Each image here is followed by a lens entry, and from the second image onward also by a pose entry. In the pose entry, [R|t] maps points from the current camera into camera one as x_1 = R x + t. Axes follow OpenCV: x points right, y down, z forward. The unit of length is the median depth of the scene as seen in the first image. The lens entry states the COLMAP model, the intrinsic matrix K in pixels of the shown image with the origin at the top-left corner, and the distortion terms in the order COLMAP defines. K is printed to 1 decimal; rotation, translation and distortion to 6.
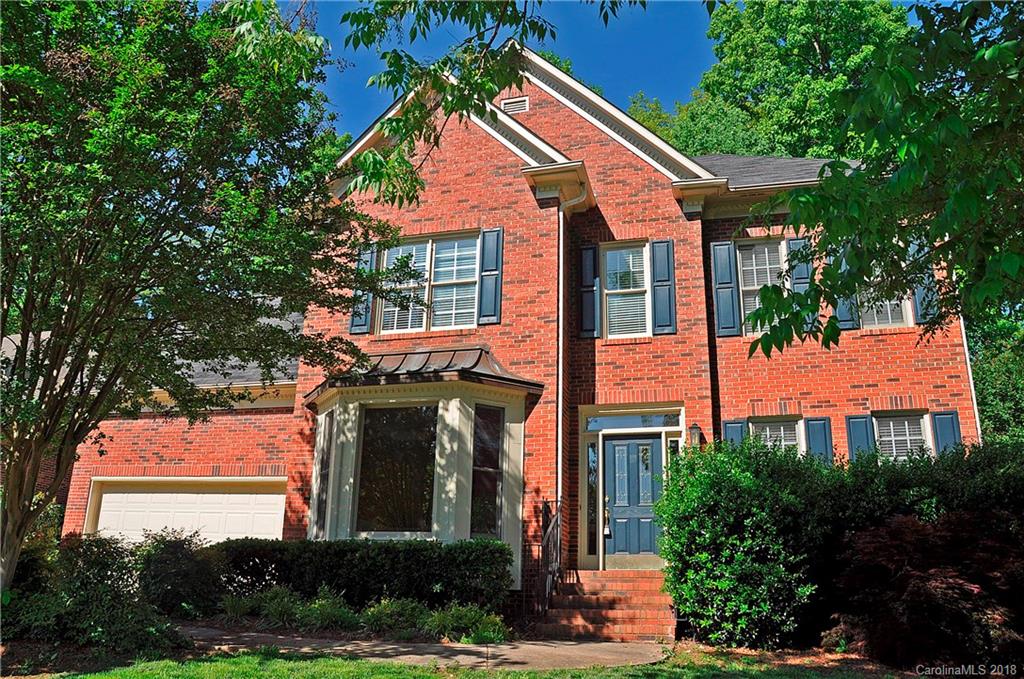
lens RADIAL K [[818.2, 0, 513.9], [0, 818.2, 337.5], [0, 0, 1]] dist [-0.008228, -0.001727]
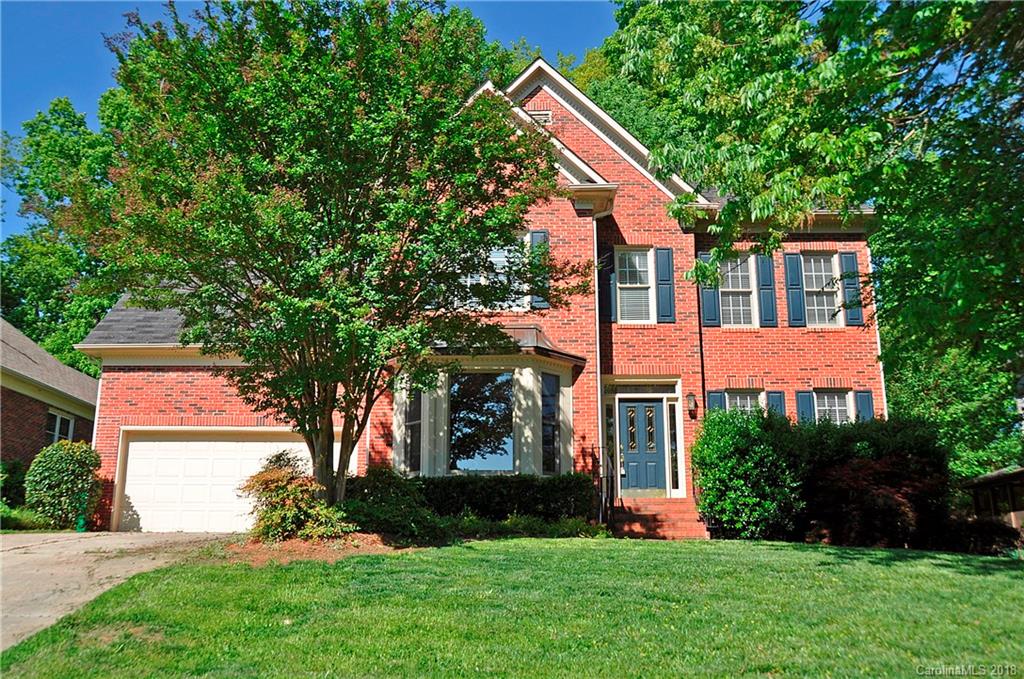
lens RADIAL K [[957.7, 0, 510.6], [0, 957.7, 337.3], [0, 0, 1]] dist [0.119776, 0.000000]
pose [[0.967934, 0.045913, 0.246972, -0.447013], [-0.061153, 0.996645, 0.054393, -0.050514], [-0.243646, -0.067752, 0.967495, -0.432611]]
